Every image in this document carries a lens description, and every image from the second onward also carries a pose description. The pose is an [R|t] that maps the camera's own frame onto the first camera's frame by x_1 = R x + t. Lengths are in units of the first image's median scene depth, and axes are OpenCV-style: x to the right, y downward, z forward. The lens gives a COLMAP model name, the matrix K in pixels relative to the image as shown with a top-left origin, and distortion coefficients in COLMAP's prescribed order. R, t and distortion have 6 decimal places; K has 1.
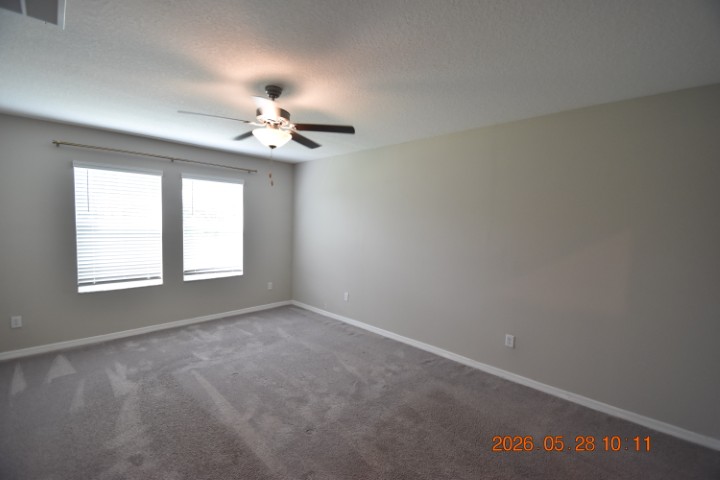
lens RADIAL K [[315.3, 0, 359.4], [0, 315.3, 237.5], [0, 0, 1]] dist [-0.007136, -0.001417]
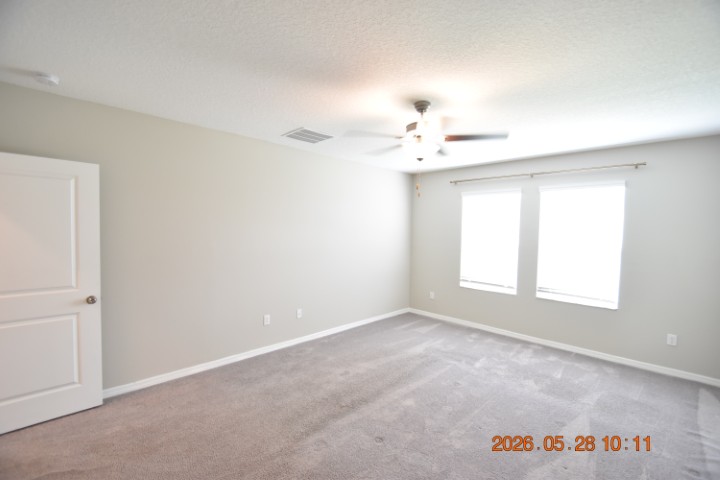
lens RADIAL K [[315.3, 0, 359.3], [0, 315.3, 242.3], [0, 0, 1]] dist [-0.007136, -0.001417]
pose [[-0.013705, 0.019905, -0.999708, 0.474631], [-0.068829, 0.997412, 0.020803, -0.014910], [0.997534, 0.069094, -0.012299, 0.517351]]
